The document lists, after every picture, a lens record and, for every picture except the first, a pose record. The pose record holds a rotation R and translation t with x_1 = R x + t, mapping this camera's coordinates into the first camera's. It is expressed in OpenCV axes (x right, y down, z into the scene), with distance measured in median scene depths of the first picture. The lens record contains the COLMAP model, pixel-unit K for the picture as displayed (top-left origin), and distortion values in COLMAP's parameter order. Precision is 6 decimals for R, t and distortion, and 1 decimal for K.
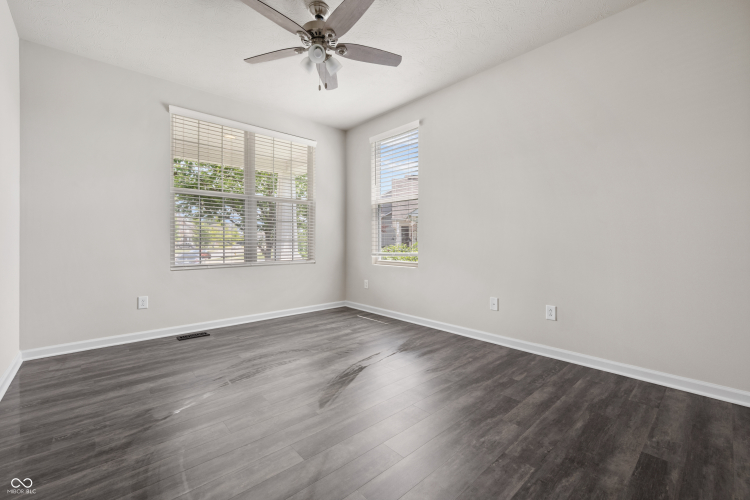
lens RADIAL K [[319.0, 0, 374.9], [0, 319.0, 245.9], [0, 0, 1]] dist [0.002104, 0.000117]
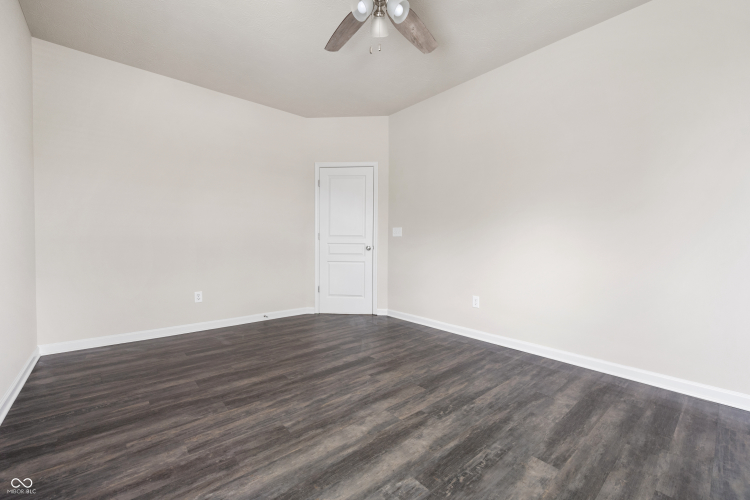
lens RADIAL K [[319.0, 0, 376.5], [0, 319.0, 245.3], [0, 0, 1]] dist [0.002104, 0.000117]
pose [[-0.999857, -0.005044, 0.016118, -0.189230], [-0.004664, 0.999712, 0.023548, -0.026513], [-0.016232, 0.023469, -0.999593, 1.901049]]
